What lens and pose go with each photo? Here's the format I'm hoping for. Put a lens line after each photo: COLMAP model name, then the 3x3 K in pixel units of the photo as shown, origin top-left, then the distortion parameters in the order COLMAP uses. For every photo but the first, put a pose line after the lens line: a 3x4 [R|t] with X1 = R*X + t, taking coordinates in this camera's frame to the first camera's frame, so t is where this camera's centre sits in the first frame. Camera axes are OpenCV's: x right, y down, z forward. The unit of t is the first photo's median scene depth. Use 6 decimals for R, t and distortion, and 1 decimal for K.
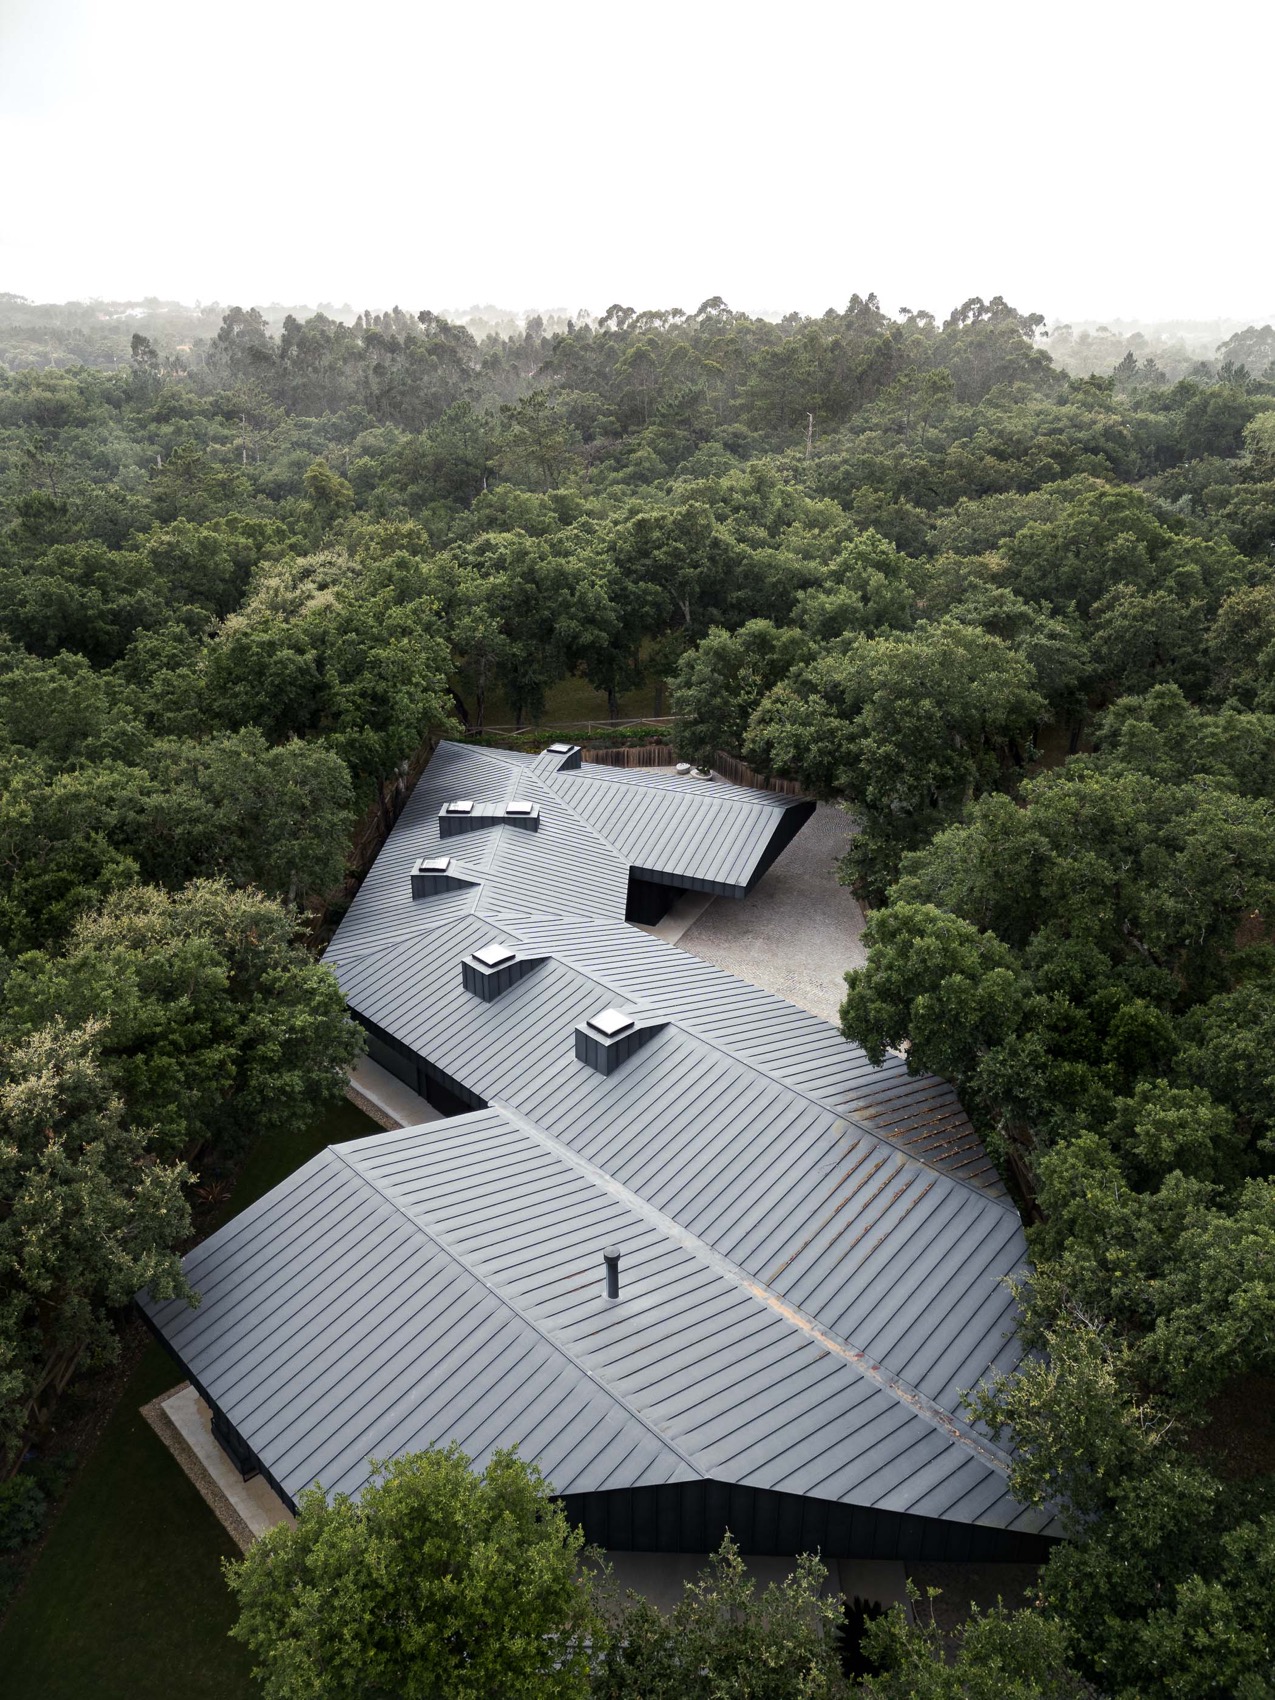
lens RADIAL K [[1203.7, 0, 632.4], [0, 1203.7, 858.5], [0, 0, 1]] dist [0.018352, -0.036361]
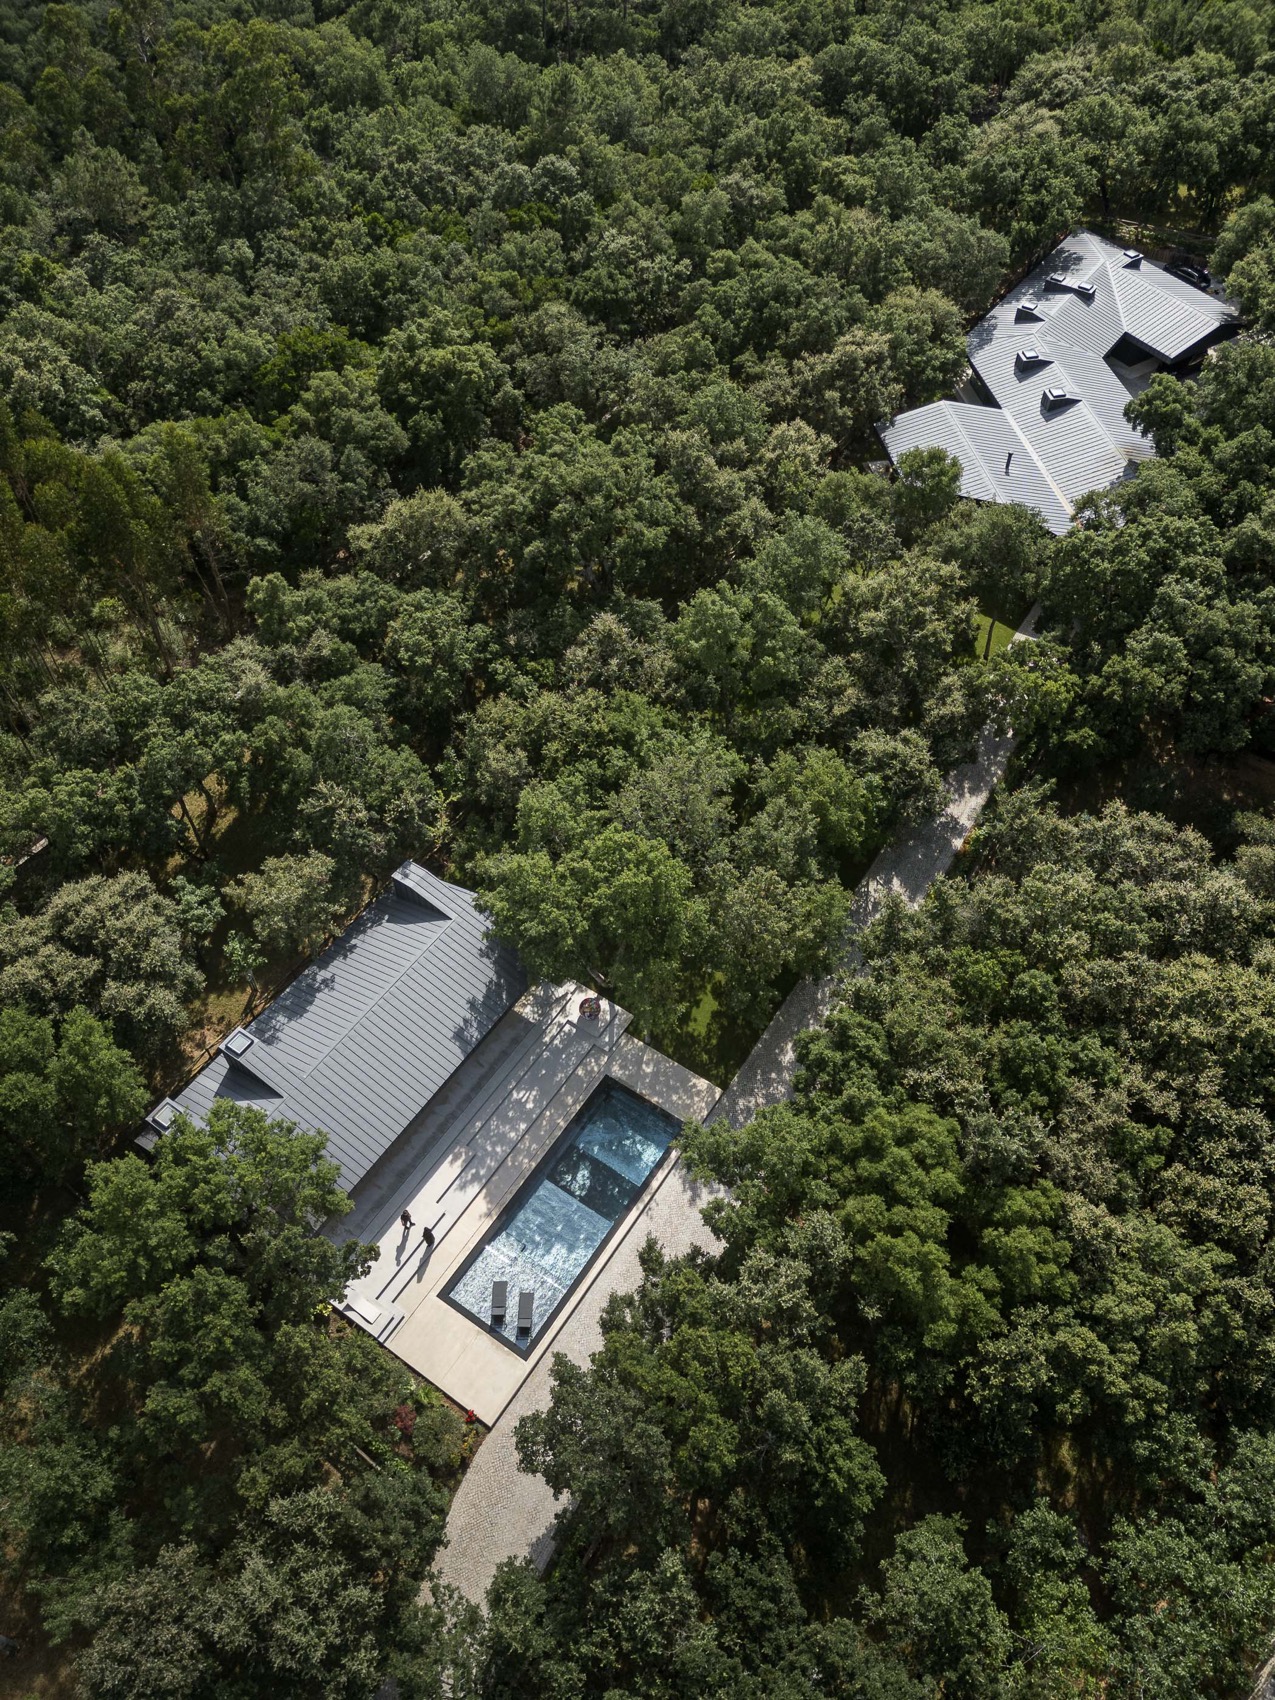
lens RADIAL K [[1203.7, 0, 638.5], [0, 1203.7, 847.4], [0, 0, 1]] dist [0.018352, -0.036361]
pose [[0.831774, 0.433222, -0.347089, 0.428239], [-0.223941, 0.833990, 0.504293, -0.118308], [0.507940, -0.341730, 0.790707, -1.428603]]
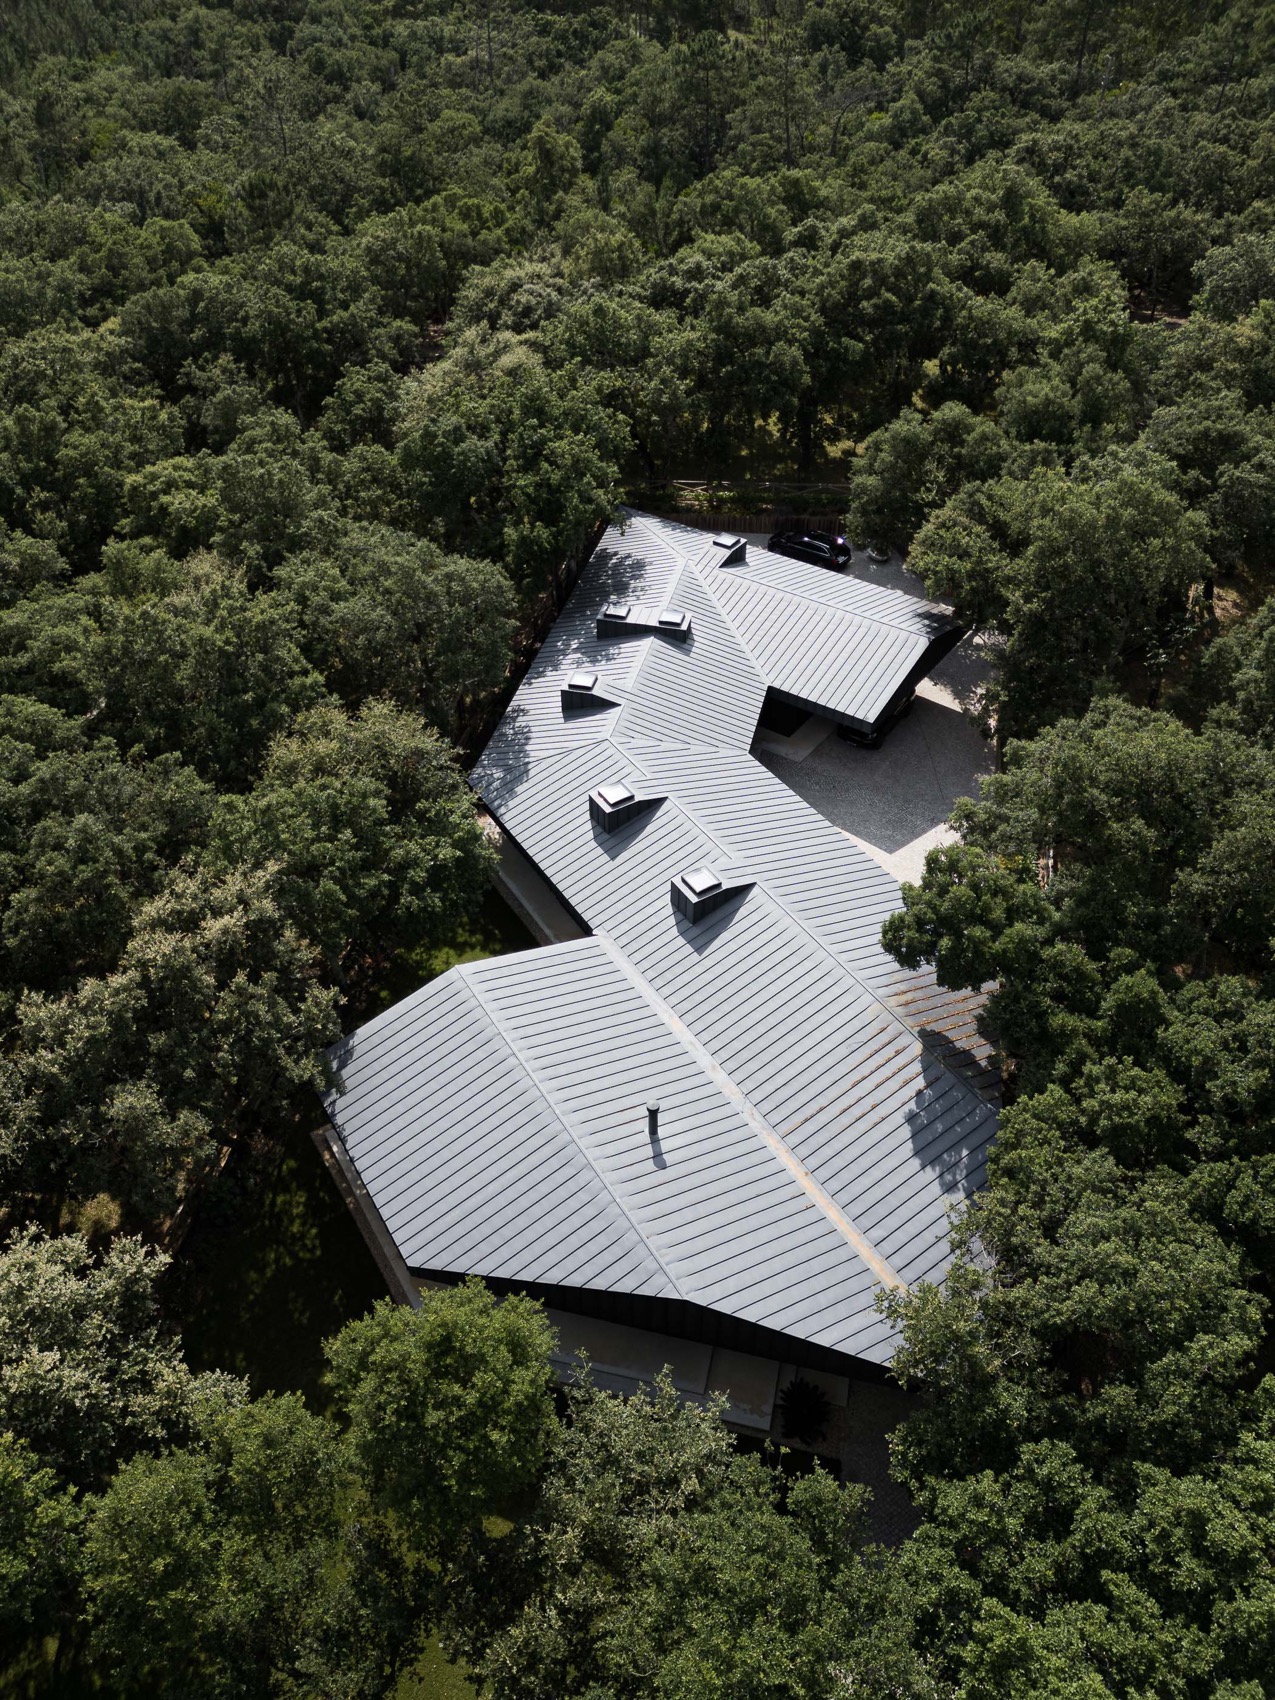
lens RADIAL K [[1203.7, 0, 634.2], [0, 1203.7, 851.9], [0, 0, 1]] dist [0.018352, -0.036361]
pose [[0.978830, 0.132339, -0.156137, 0.071779], [-0.080954, 0.950964, 0.298518, -0.172977], [0.187986, -0.279559, 0.941546, -0.069259]]
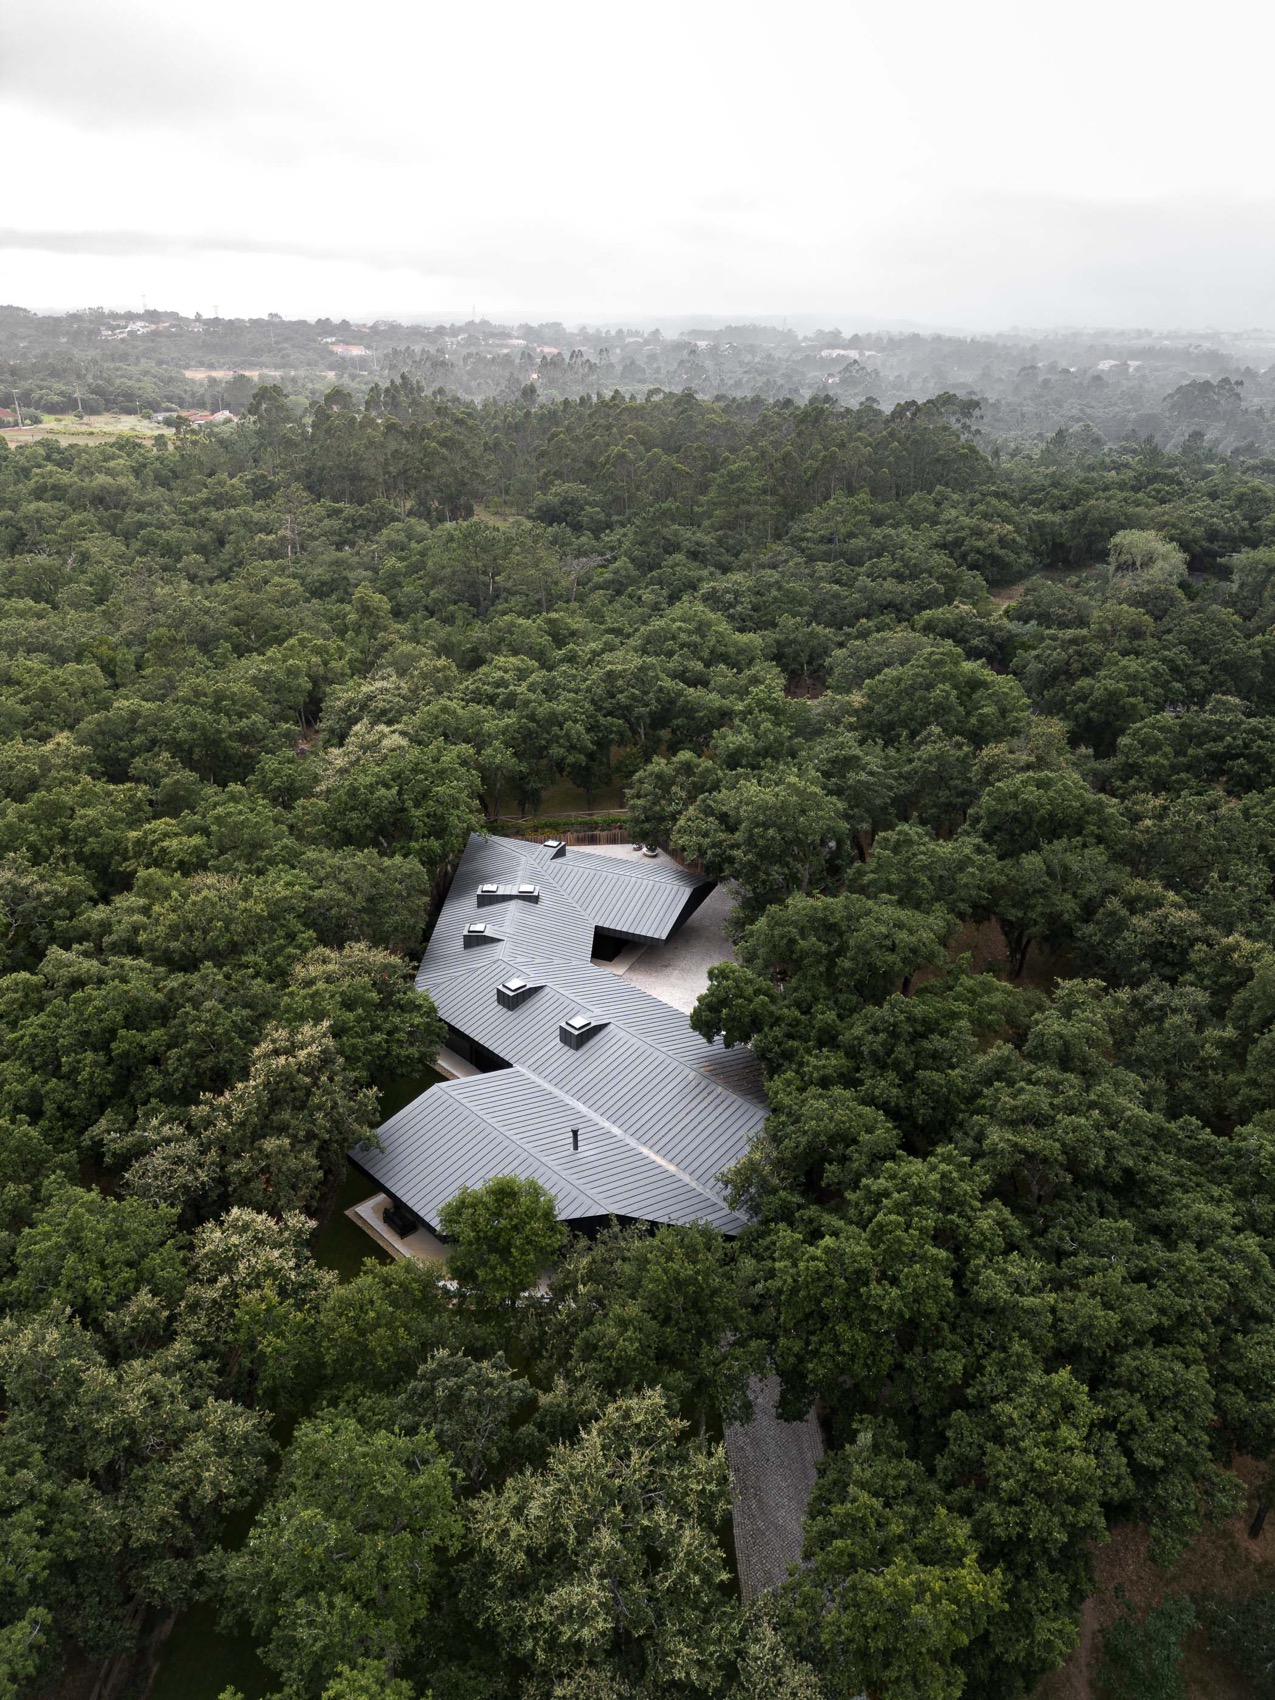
lens RADIAL K [[1203.7, 0, 641.0], [0, 1203.7, 845.3], [0, 0, 1]] dist [0.018352, -0.036361]
pose [[0.999904, 0.002812, 0.013592, 0.040618], [-0.002637, 0.999914, -0.012845, -0.087487], [-0.013627, 0.012808, 0.999825, -0.668053]]
